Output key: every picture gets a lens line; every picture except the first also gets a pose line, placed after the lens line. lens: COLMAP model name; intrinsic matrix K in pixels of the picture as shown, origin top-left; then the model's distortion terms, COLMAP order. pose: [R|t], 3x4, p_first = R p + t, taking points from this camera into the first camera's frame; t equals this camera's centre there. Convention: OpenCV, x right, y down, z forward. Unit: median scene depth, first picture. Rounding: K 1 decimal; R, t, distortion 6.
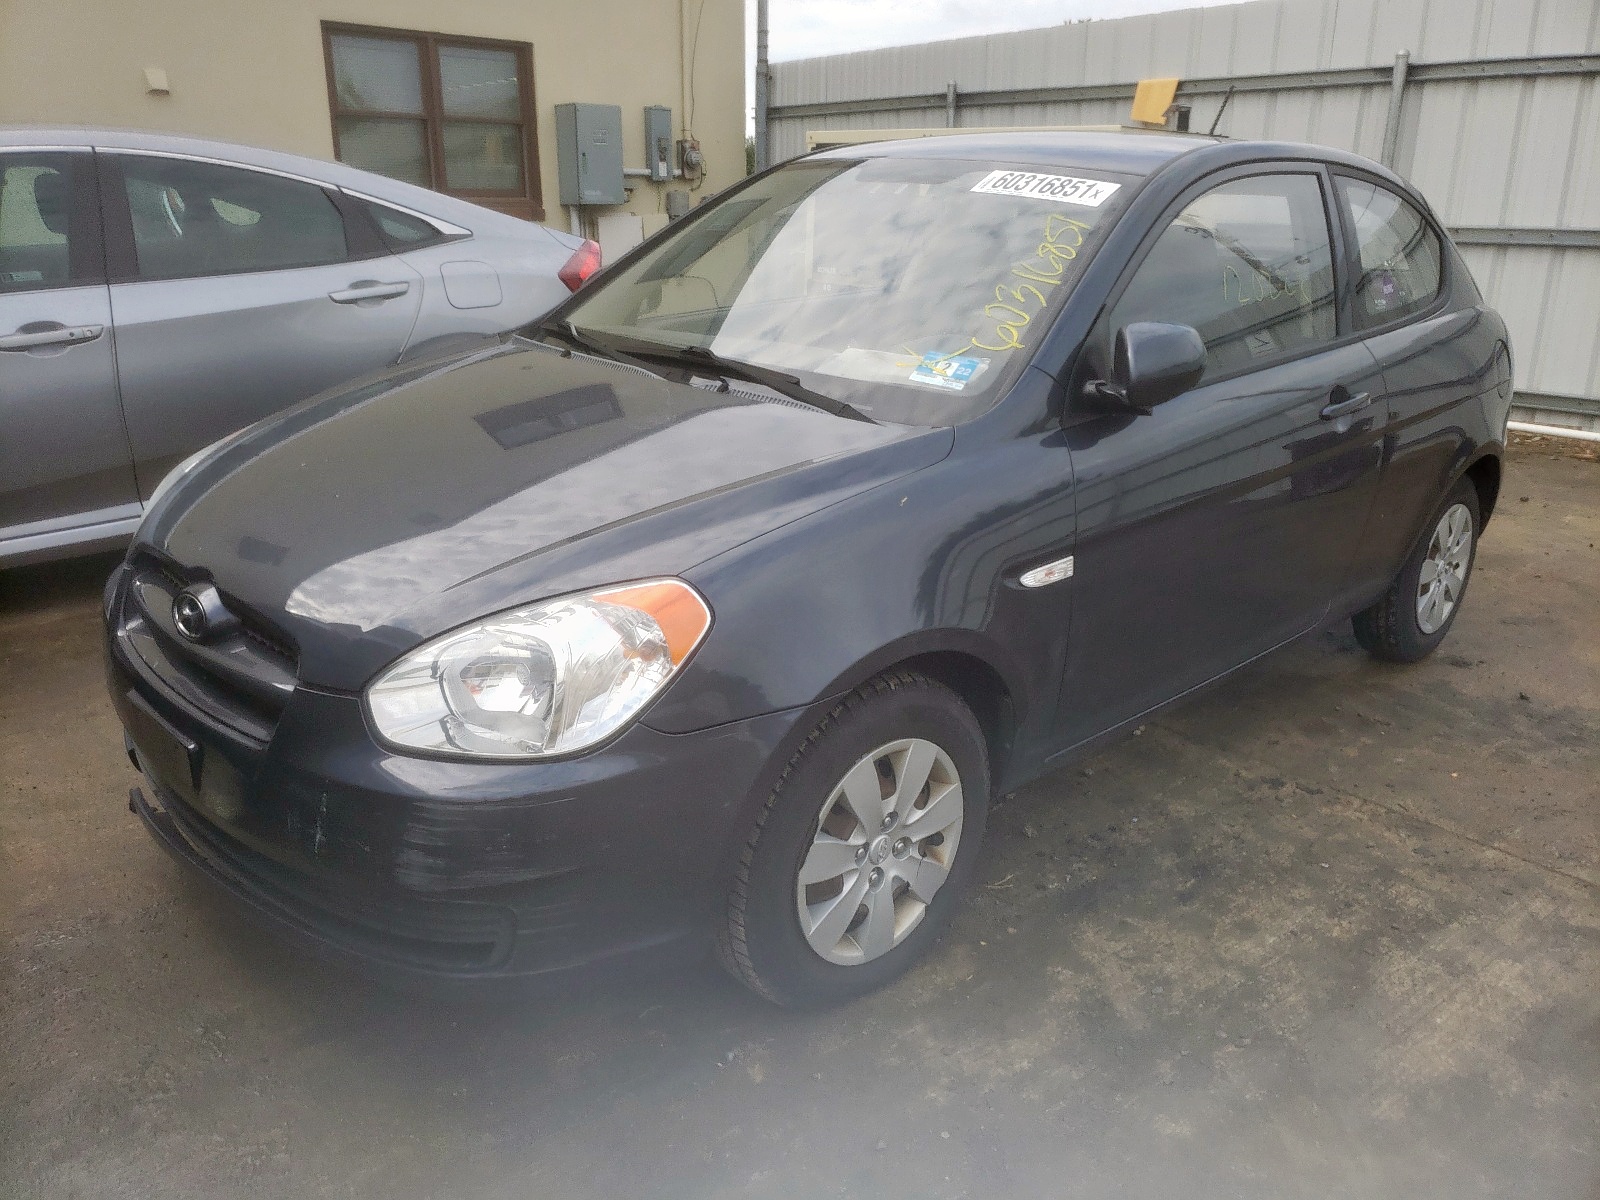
lens RADIAL K [[1207.5, 0, 800.0], [0, 1207.5, 600.0], [0, 0, 1]] dist [0.052314, -0.071079]
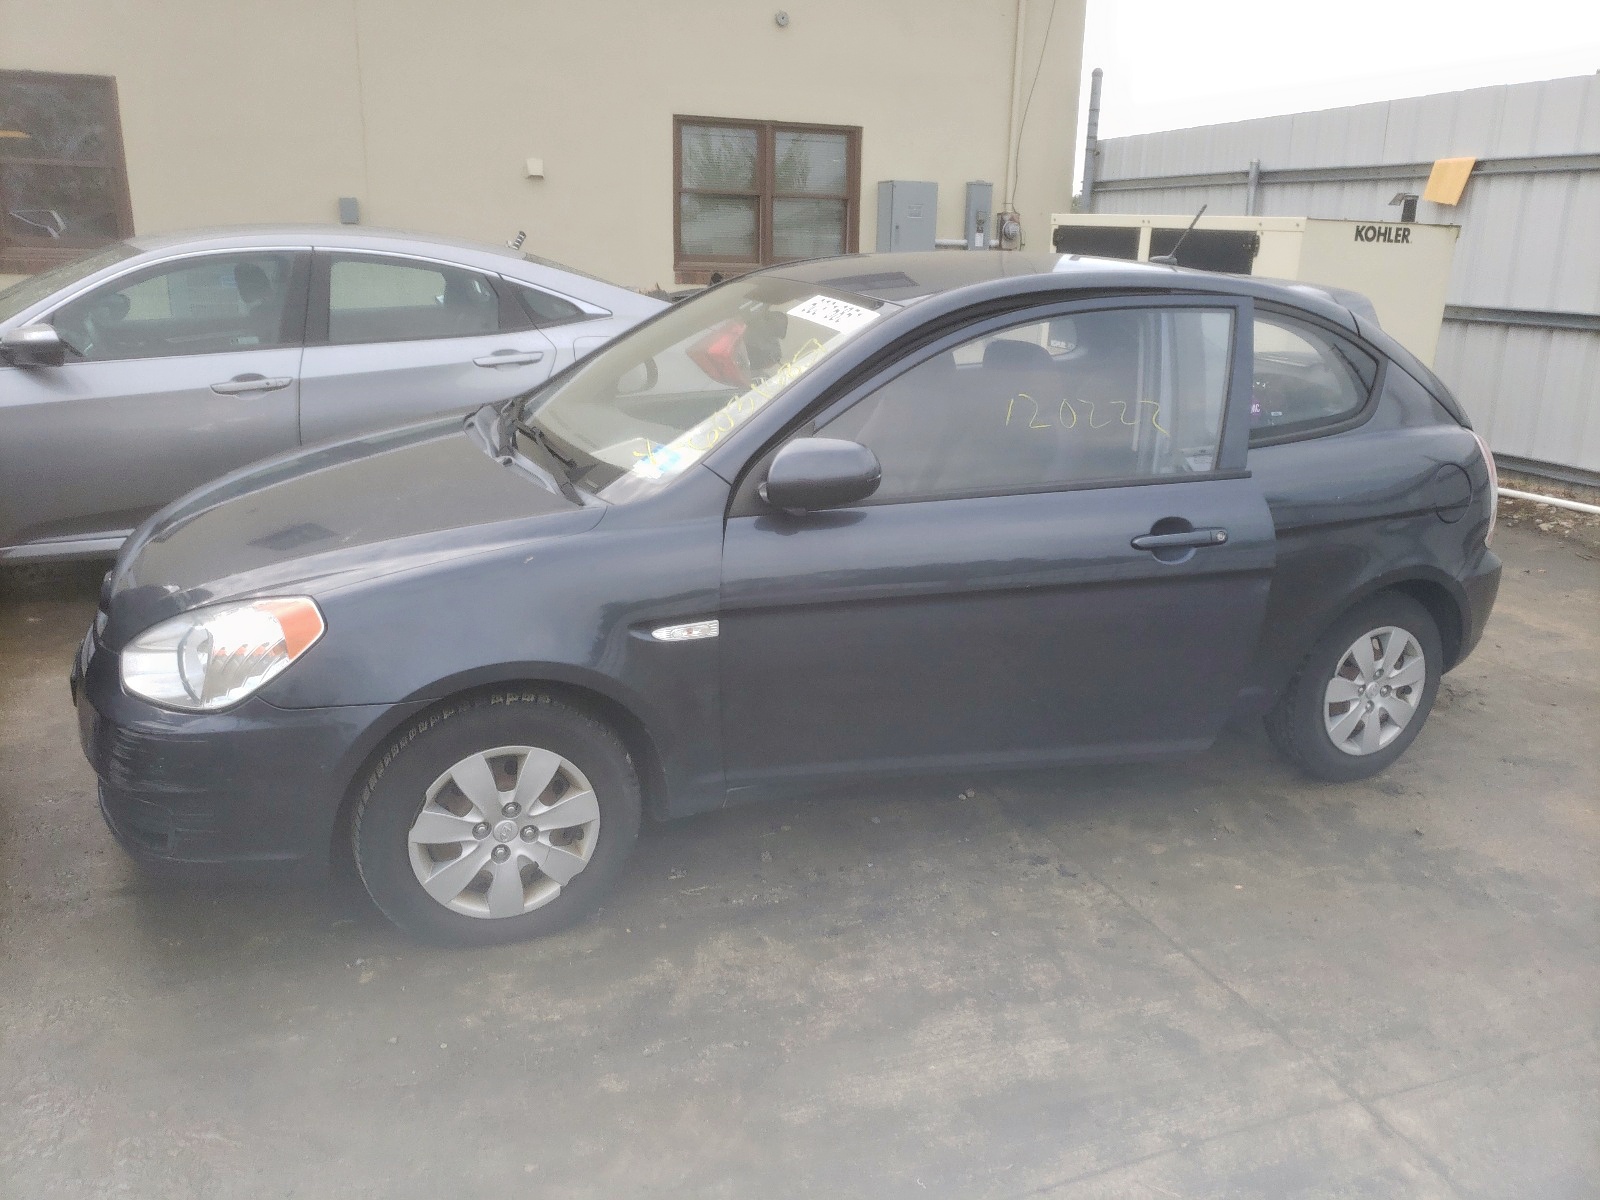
lens RADIAL K [[1195.8, 0, 800.0], [0, 1195.8, 600.0], [0, 0, 1]] dist [-0.016973, 0.042111]
pose [[0.943179, 0.107303, -0.314482, 0.159534], [-0.119167, 0.992698, -0.018685, -0.010397], [0.310181, 0.055099, 0.949079, -0.022984]]
